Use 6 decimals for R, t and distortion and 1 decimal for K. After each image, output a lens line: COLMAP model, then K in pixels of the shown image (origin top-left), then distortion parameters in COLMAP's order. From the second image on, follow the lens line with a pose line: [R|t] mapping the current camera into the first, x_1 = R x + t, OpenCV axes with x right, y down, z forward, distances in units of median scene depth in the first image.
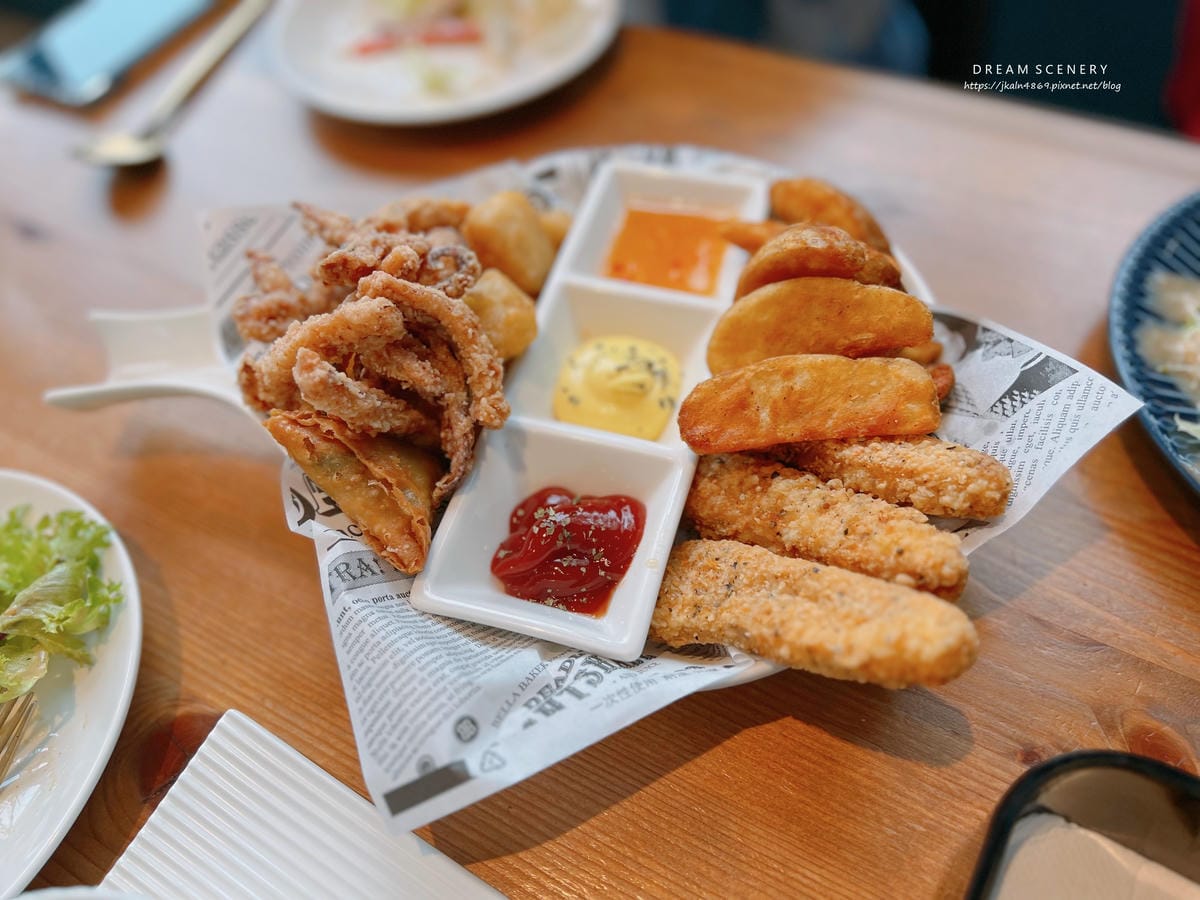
lens RADIAL K [[916.7, 0, 600.0], [0, 916.7, 450.0], [0, 0, 1]] dist [0.079188, -0.163611]
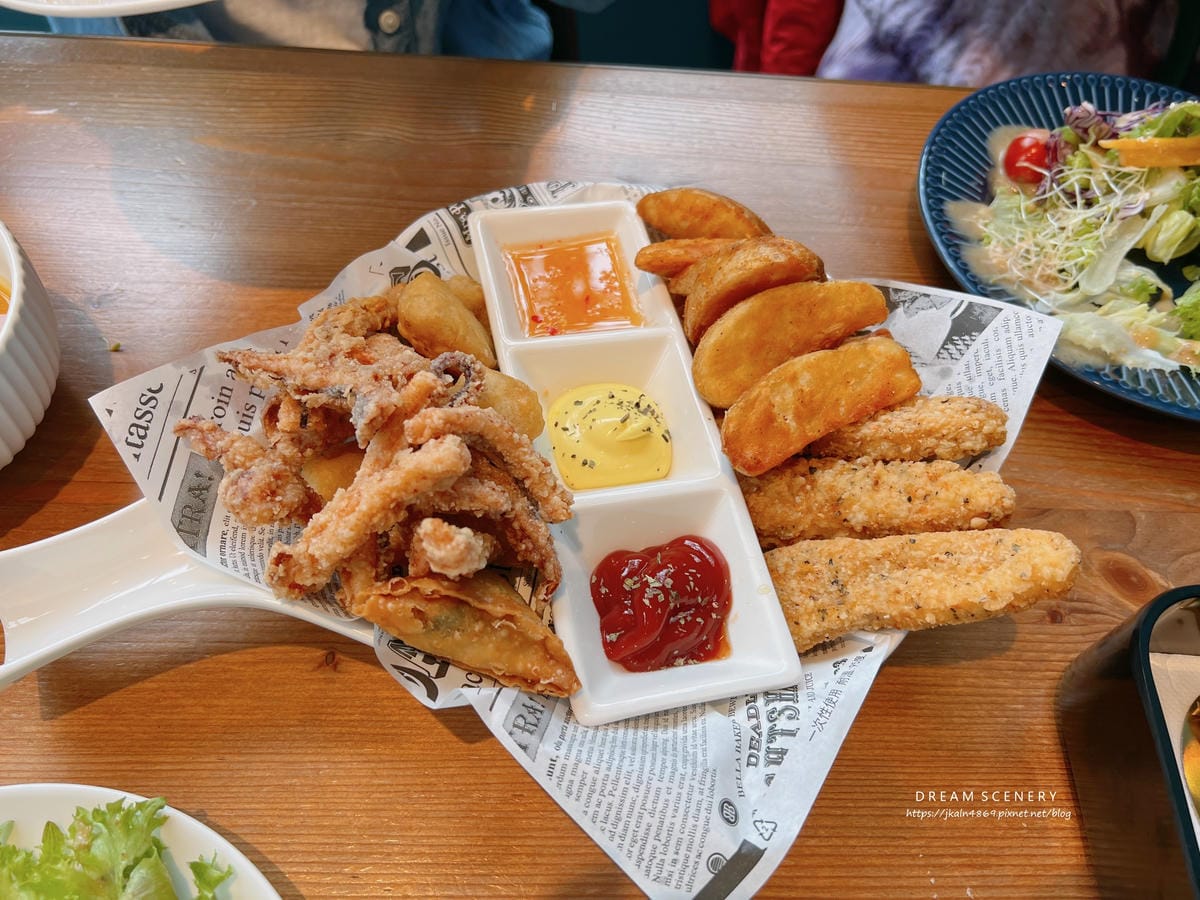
lens RADIAL K [[968.3, 0, 517.5], [0, 968.3, 428.2], [0, 0, 1]] dist [0.097476, -0.205629]
pose [[0.858387, -0.325343, 0.396640, -0.570411], [0.307954, 0.945159, 0.108807, -0.261152], [-0.410287, 0.028748, 0.911503, 0.080027]]
